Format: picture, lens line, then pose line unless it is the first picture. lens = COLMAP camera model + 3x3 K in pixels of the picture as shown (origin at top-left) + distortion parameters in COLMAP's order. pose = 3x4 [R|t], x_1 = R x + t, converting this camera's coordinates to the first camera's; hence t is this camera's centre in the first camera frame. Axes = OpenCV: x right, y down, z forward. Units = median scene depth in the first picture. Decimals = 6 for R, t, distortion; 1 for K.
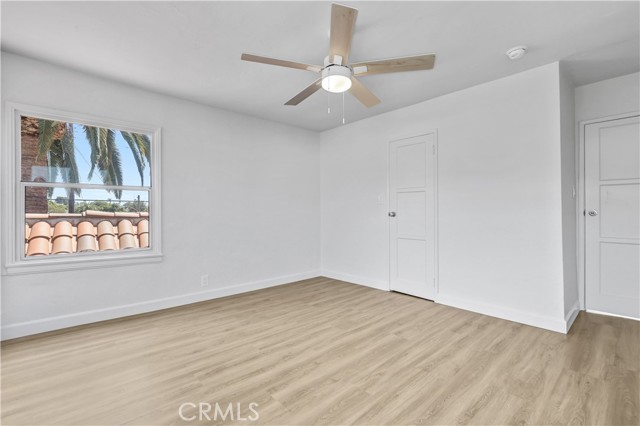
lens RADIAL K [[289.4, 0, 322.3], [0, 289.4, 208.6], [0, 0, 1]] dist [-0.005969, -0.000549]
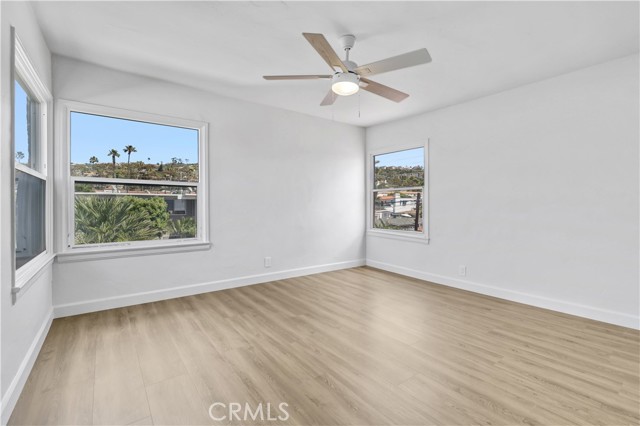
lens RADIAL K [[289.4, 0, 322.3], [0, 289.4, 208.6], [0, 0, 1]] dist [-0.005969, -0.000549]
pose [[-0.090833, 0.013086, -0.995780, 1.037799], [0.006235, 0.999902, 0.012571, 0.014985], [0.995847, -0.005067, -0.090906, 0.907702]]
